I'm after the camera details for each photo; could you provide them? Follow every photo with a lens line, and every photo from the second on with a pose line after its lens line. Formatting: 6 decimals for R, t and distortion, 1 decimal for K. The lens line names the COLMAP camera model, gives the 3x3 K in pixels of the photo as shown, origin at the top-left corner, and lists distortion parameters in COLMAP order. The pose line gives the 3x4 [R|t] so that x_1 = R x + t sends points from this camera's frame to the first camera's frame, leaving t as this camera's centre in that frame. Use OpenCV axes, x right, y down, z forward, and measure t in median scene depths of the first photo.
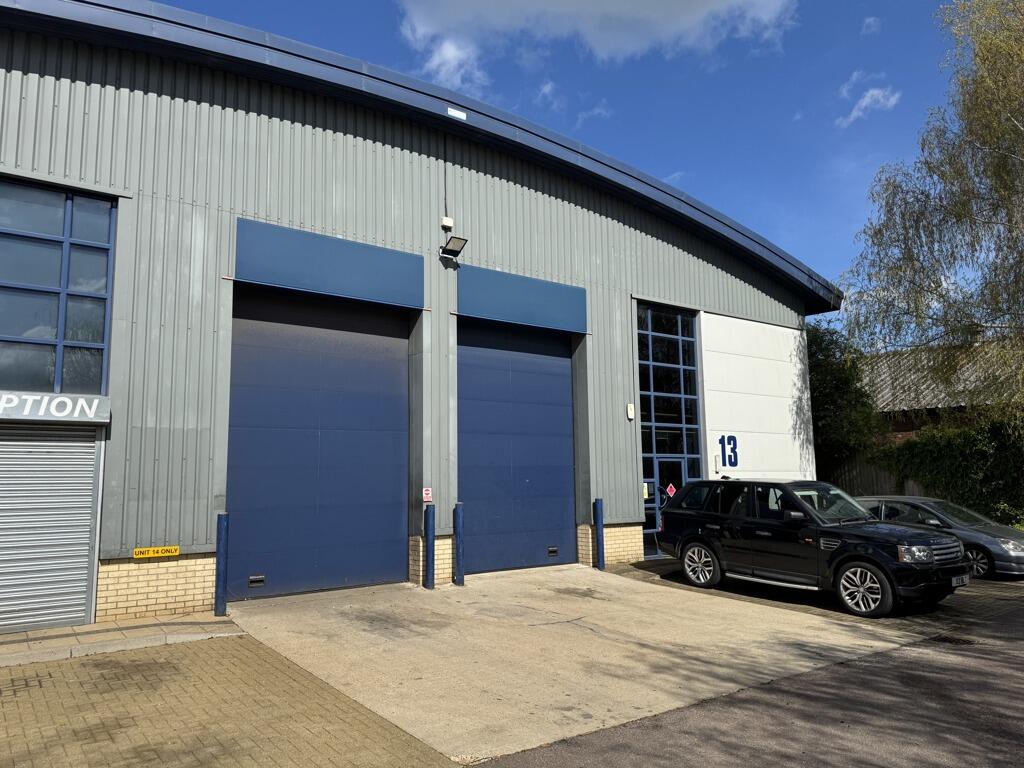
lens RADIAL K [[707.8, 0, 512.7], [0, 707.8, 384.2], [0, 0, 1]] dist [-0.005541, -0.003551]
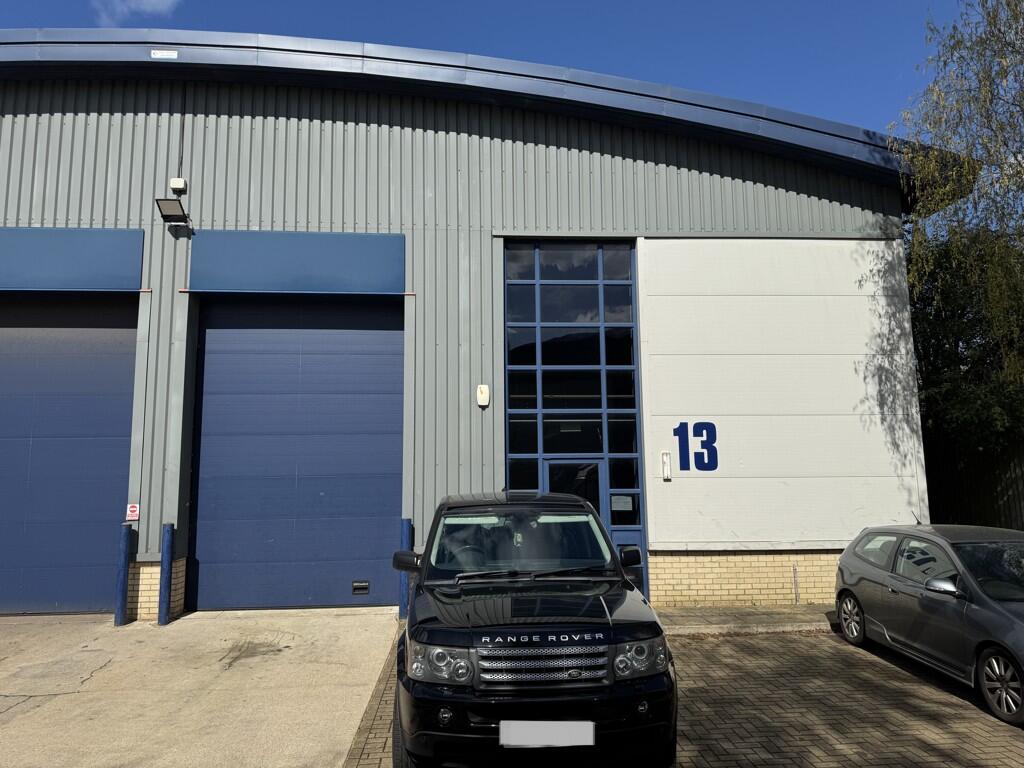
lens RADIAL K [[707.8, 0, 512.7], [0, 707.8, 384.2], [0, 0, 1]] dist [-0.005541, -0.003551]
pose [[0.854865, -0.077942, -0.512962, 0.530727], [0.073141, 0.996883, -0.029579, 0.048608], [0.513669, -0.012233, 0.857901, 0.395327]]
